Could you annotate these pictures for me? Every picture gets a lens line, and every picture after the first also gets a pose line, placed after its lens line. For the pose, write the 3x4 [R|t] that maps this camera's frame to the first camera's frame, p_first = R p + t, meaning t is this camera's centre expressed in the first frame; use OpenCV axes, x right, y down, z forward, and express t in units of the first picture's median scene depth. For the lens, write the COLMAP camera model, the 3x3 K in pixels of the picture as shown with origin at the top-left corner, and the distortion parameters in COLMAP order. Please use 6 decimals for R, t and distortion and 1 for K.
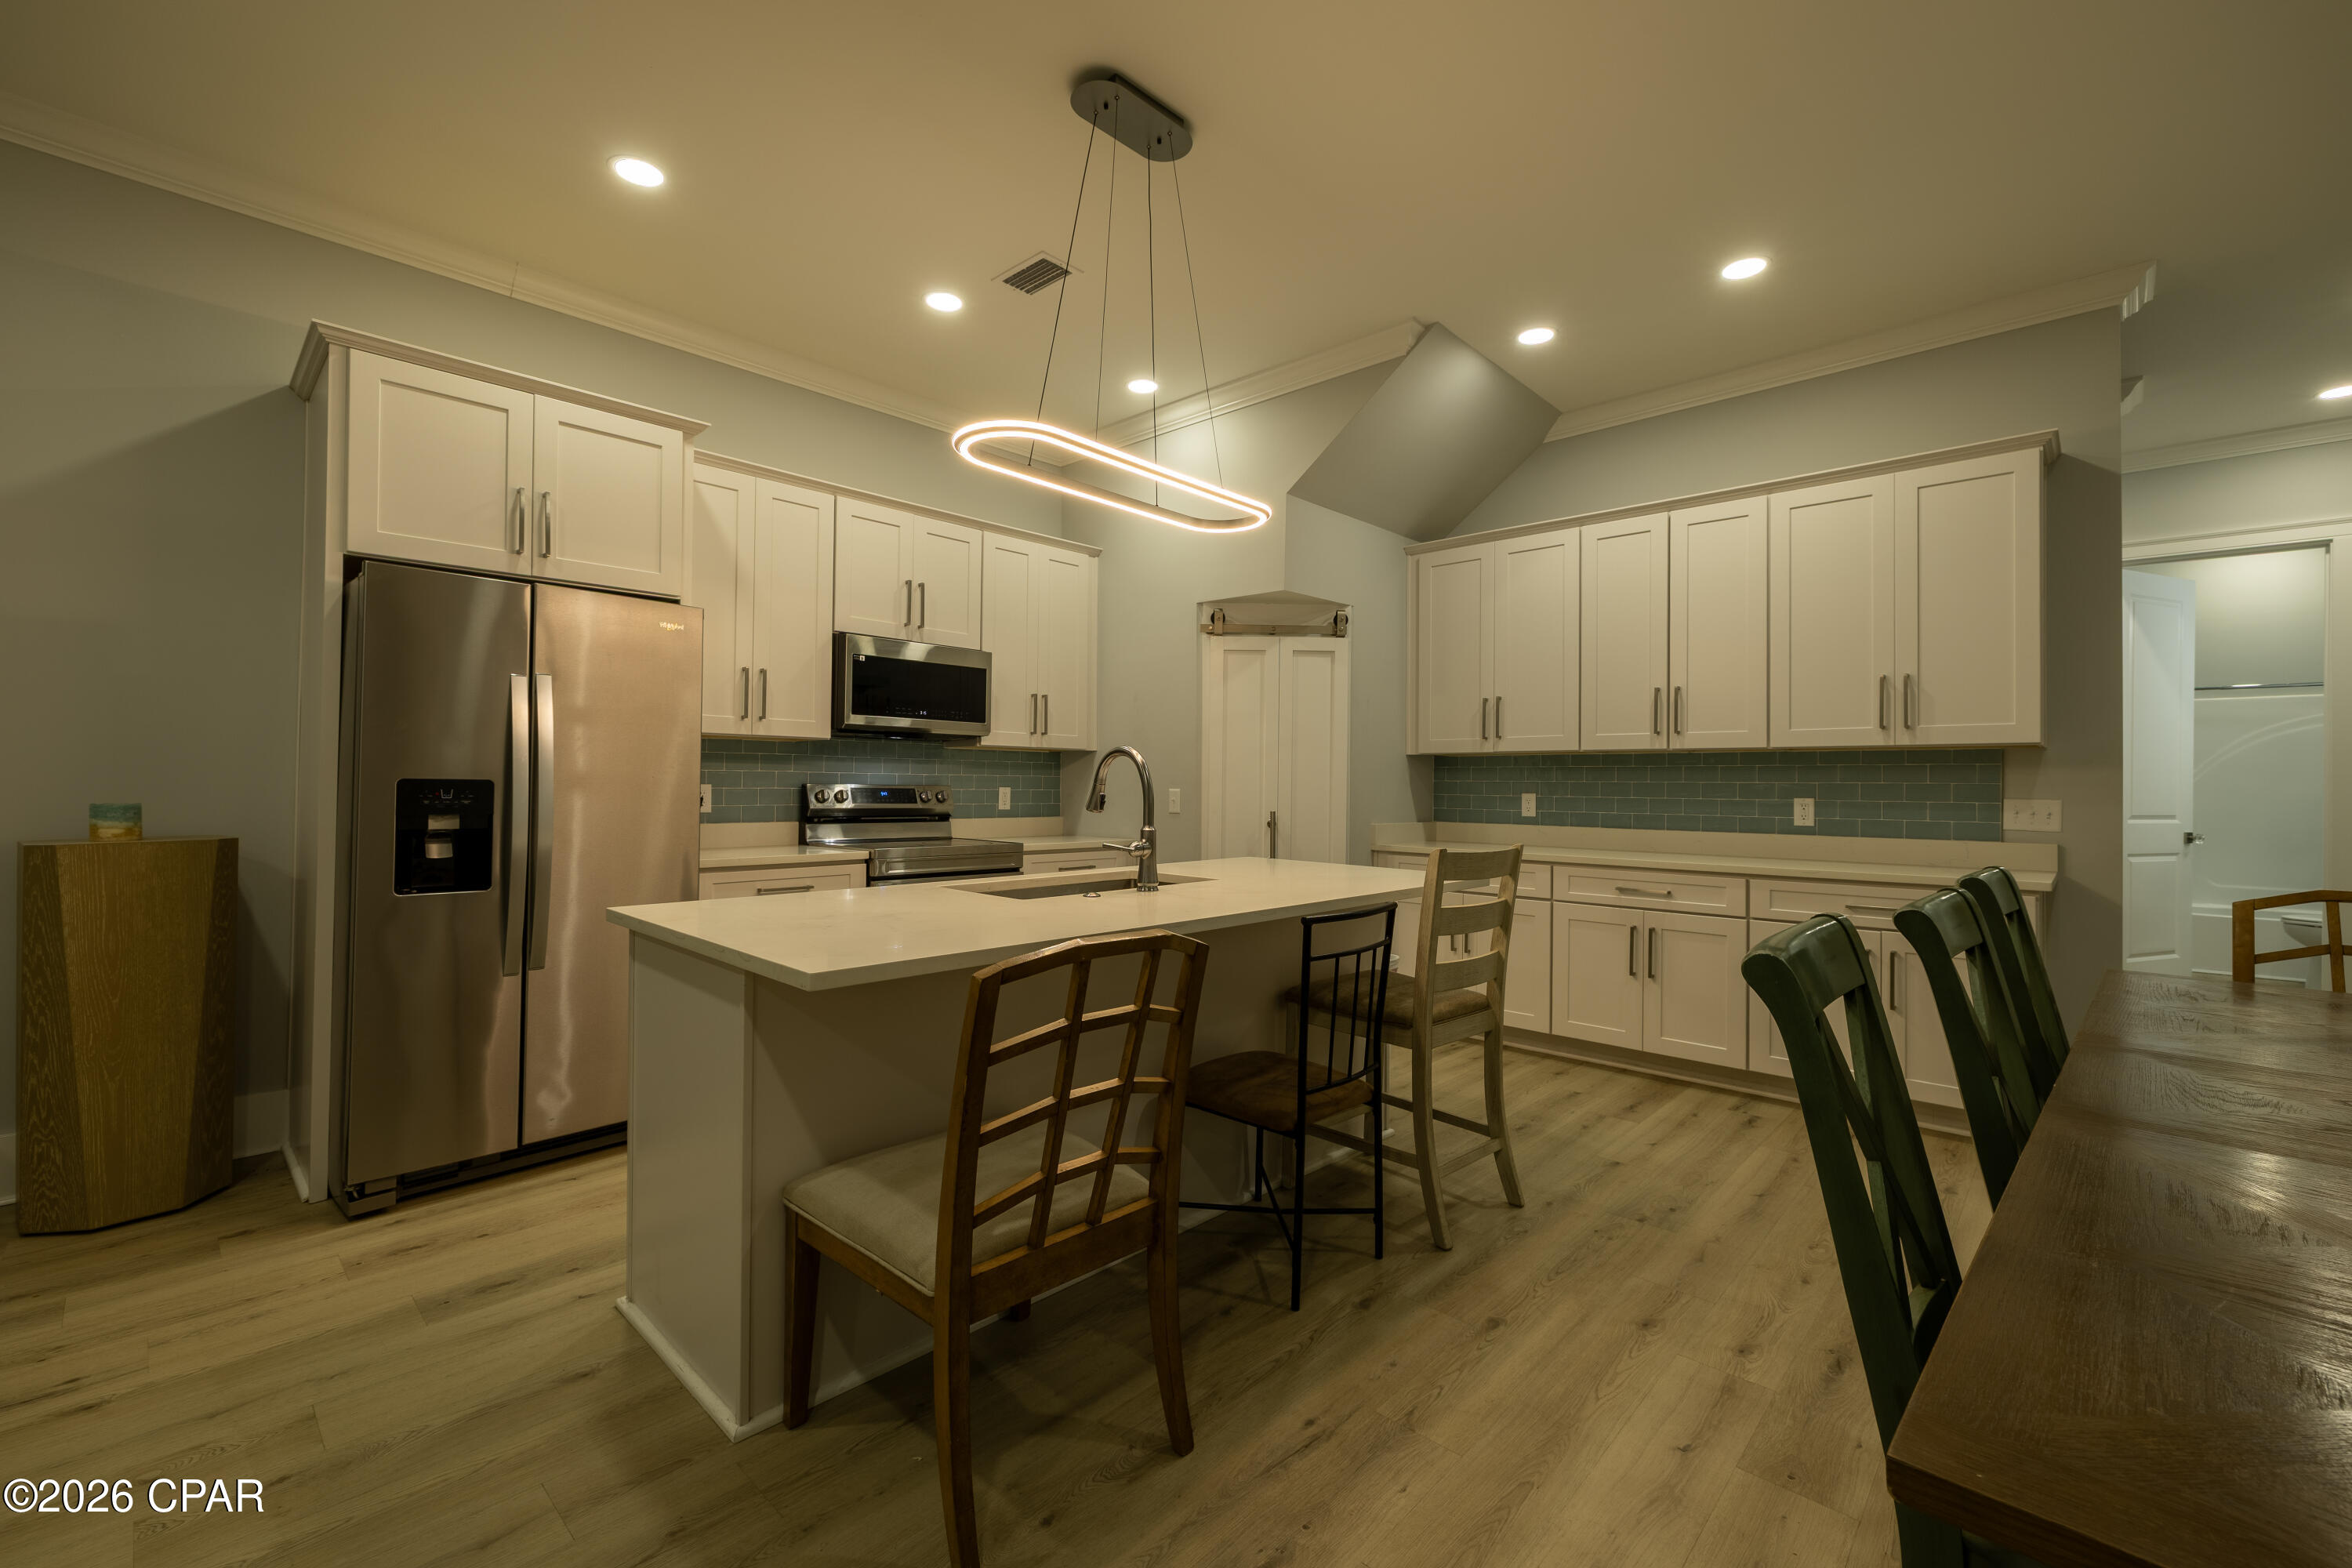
lens RADIAL K [[977.5, 0, 1168.5], [0, 977.5, 774.2], [0, 0, 1]] dist [-0.002961, 0.000937]
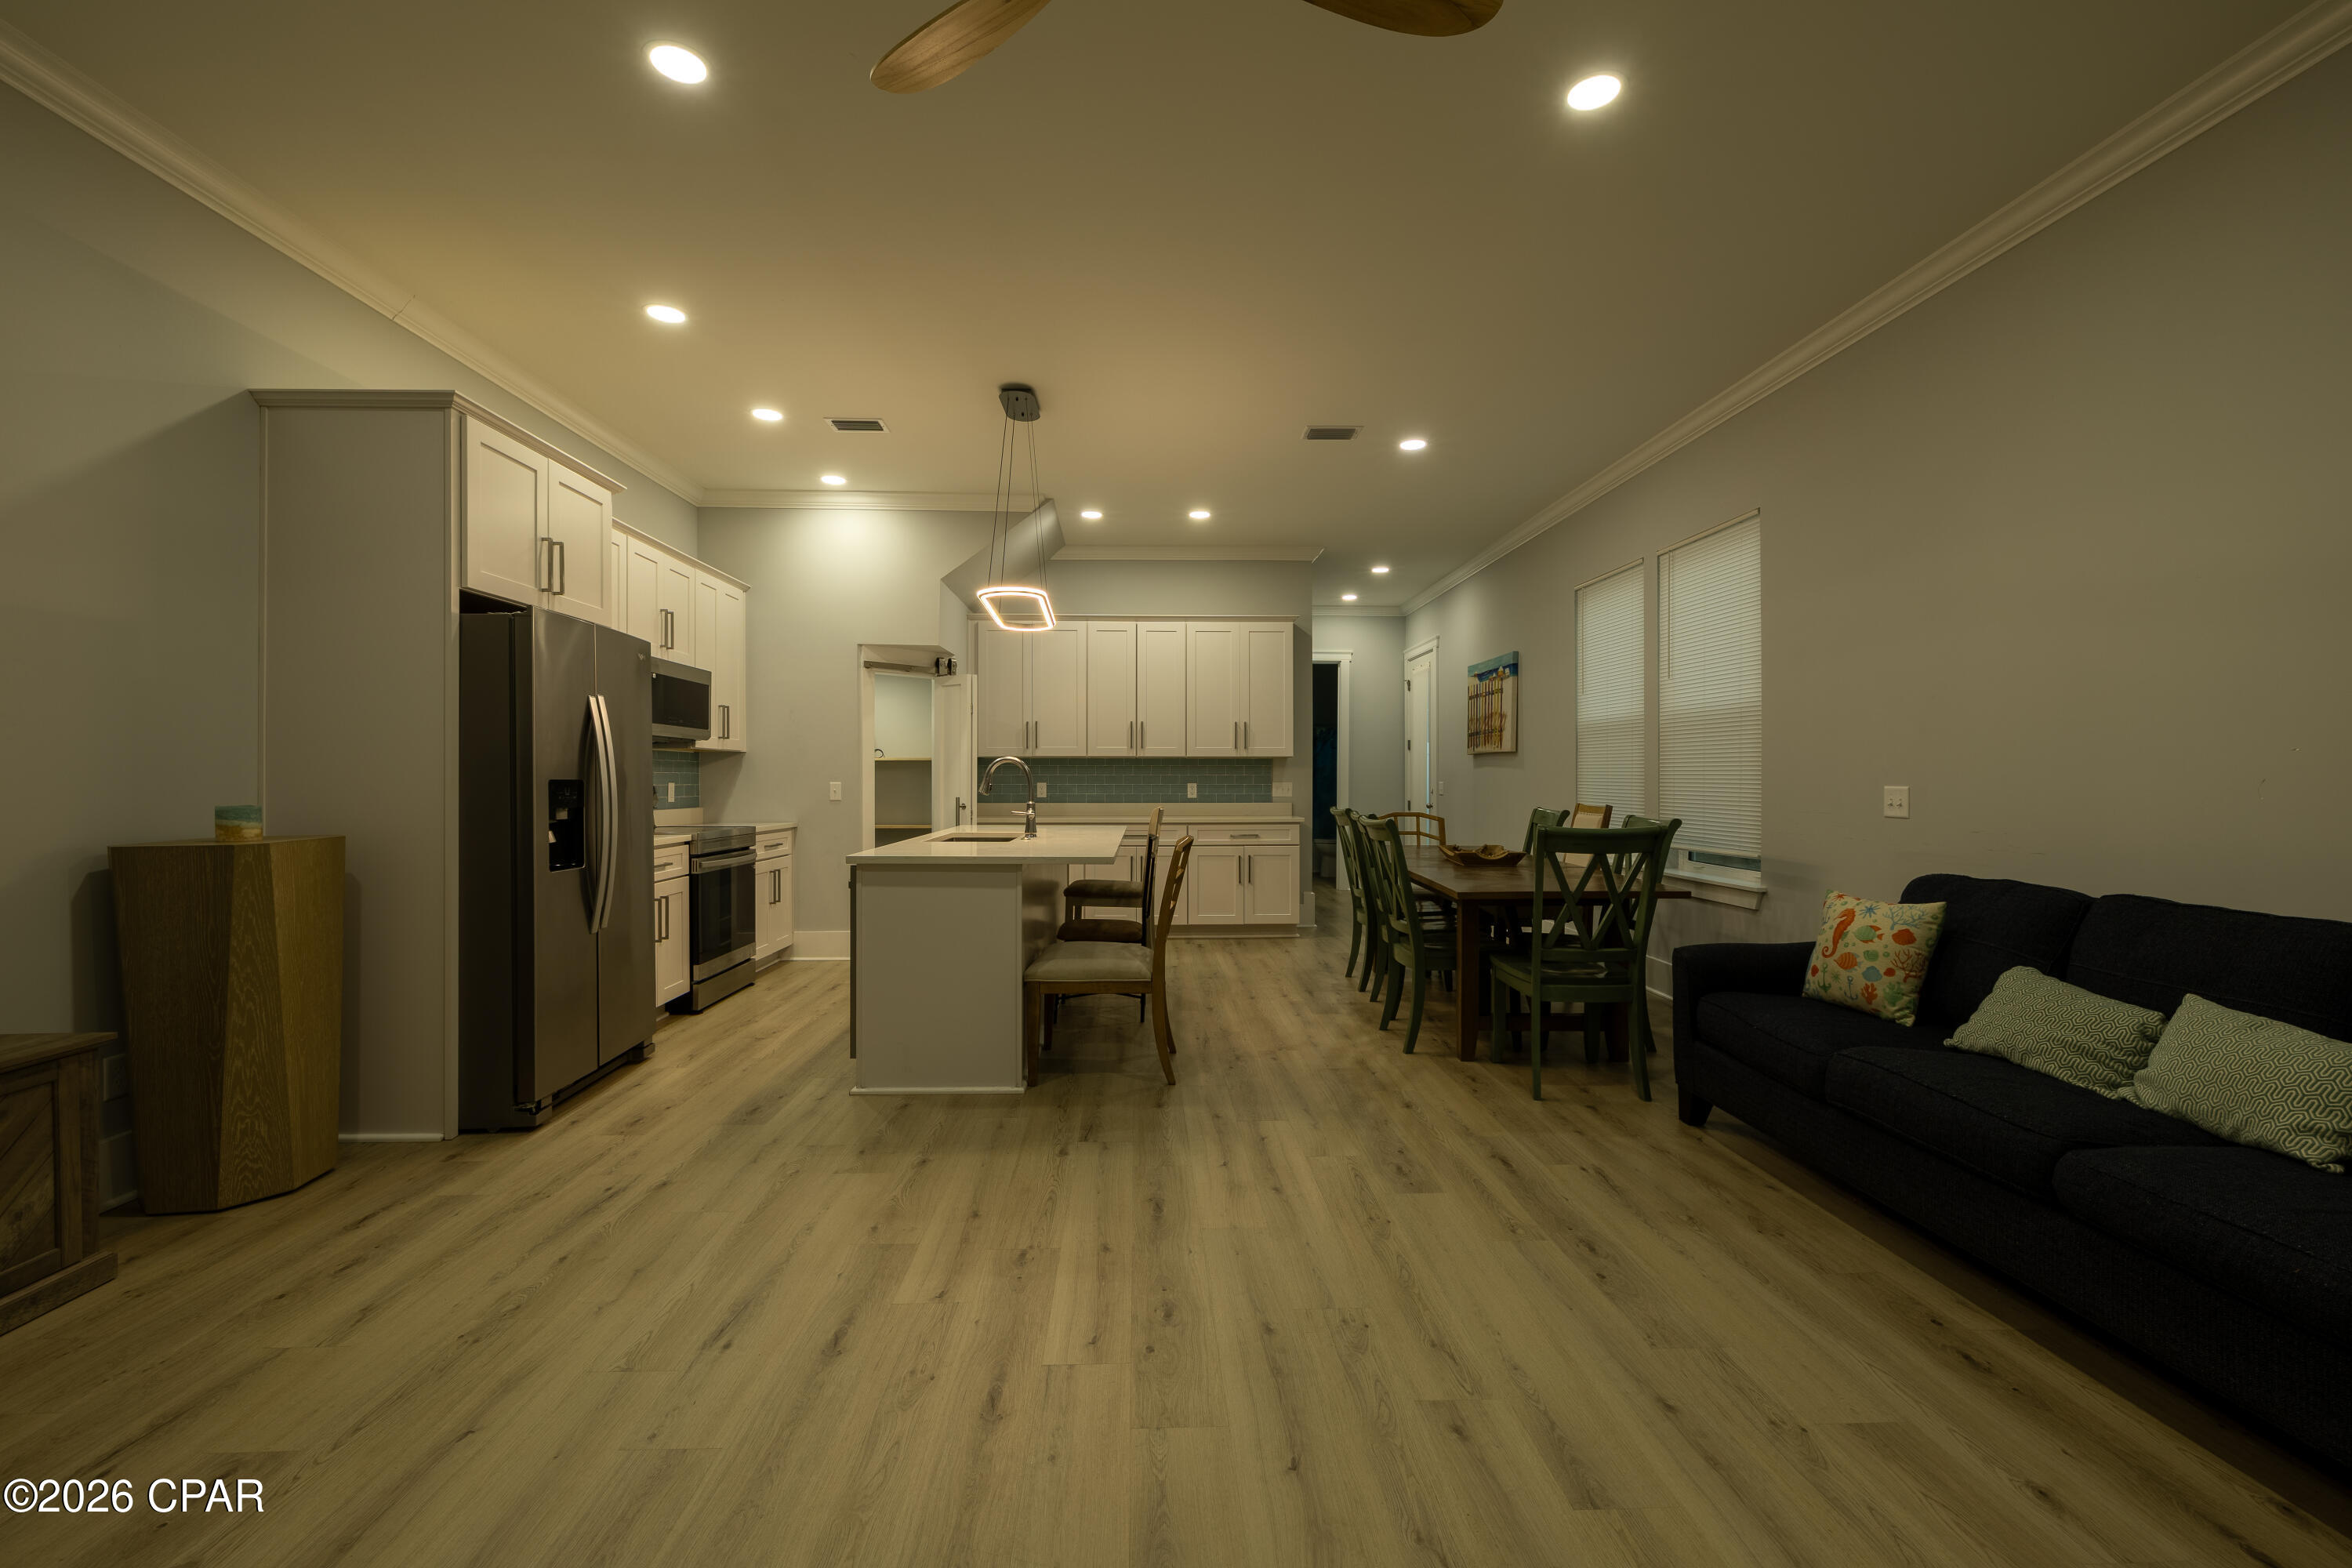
lens RADIAL K [[977.5, 0, 1174.9], [0, 977.5, 783.3], [0, 0, 1]] dist [-0.002961, 0.000937]
pose [[0.697580, -0.012027, 0.716406, -0.779068], [-0.000819, 0.999845, 0.017582, -0.009118], [-0.716507, -0.012852, 0.697462, -0.314050]]
